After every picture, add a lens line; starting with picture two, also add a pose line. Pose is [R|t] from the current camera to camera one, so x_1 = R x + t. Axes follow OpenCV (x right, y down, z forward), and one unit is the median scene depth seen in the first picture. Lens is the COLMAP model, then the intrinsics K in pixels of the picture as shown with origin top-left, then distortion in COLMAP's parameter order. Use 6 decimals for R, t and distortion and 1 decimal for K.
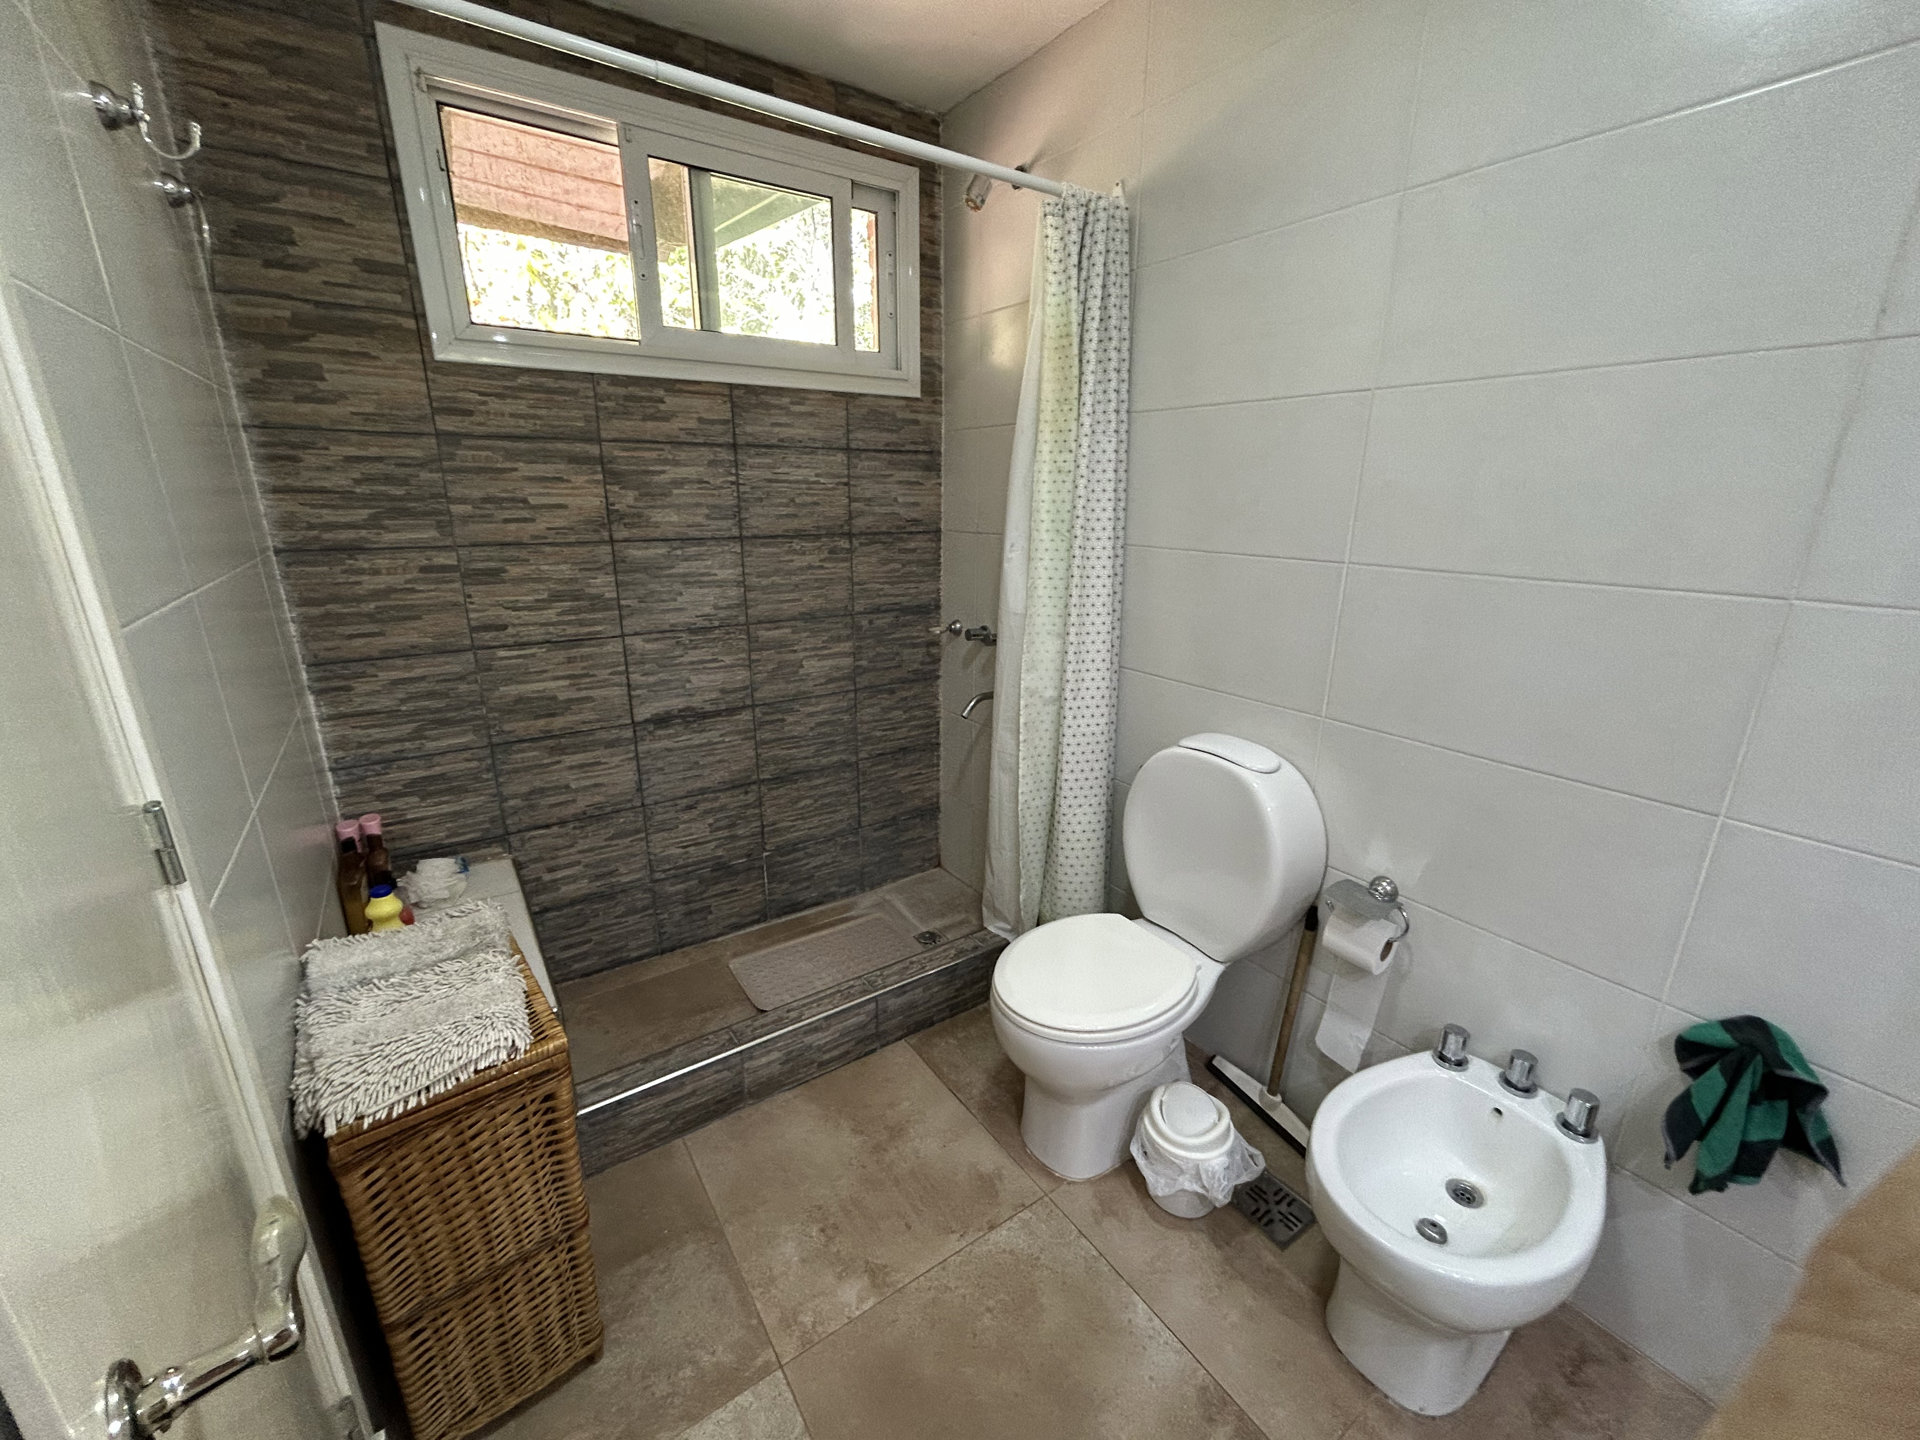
lens RADIAL K [[771.8, 0, 960.2], [0, 771.8, 717.5], [0, 0, 1]] dist [0.000637, -0.000567]
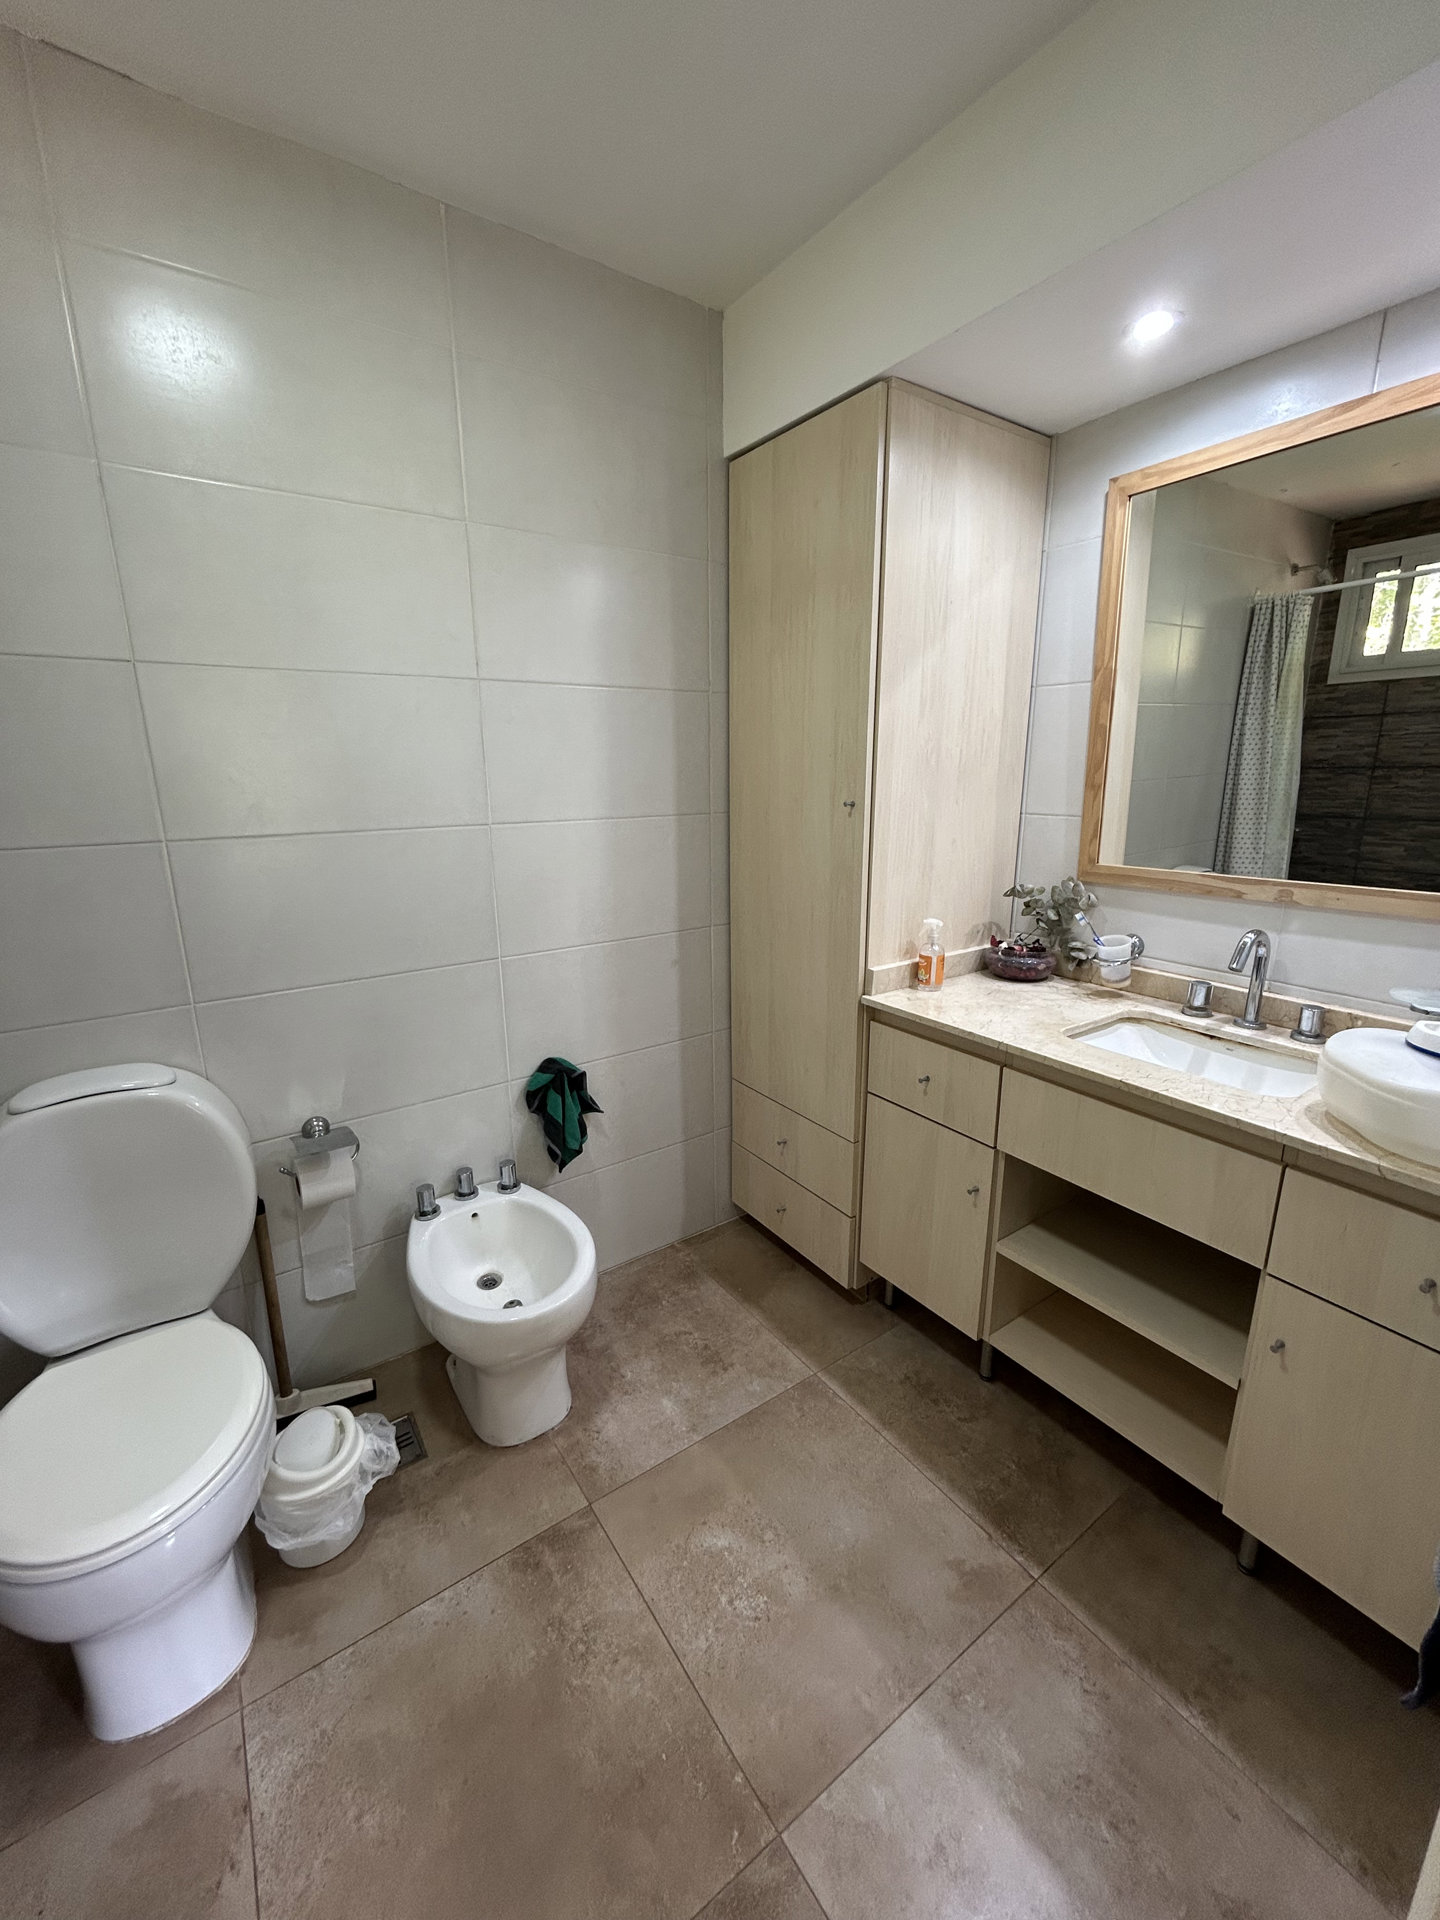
lens RADIAL K [[771.8, 0, 719.9], [0, 771.8, 959.4], [0, 0, 1]] dist [0.000637, -0.000567]
pose [[-0.006325, -0.242895, 0.970032, -0.502508], [0.292201, 0.927265, 0.234091, -0.095598], [-0.956336, 0.284925, 0.065109, 0.367161]]
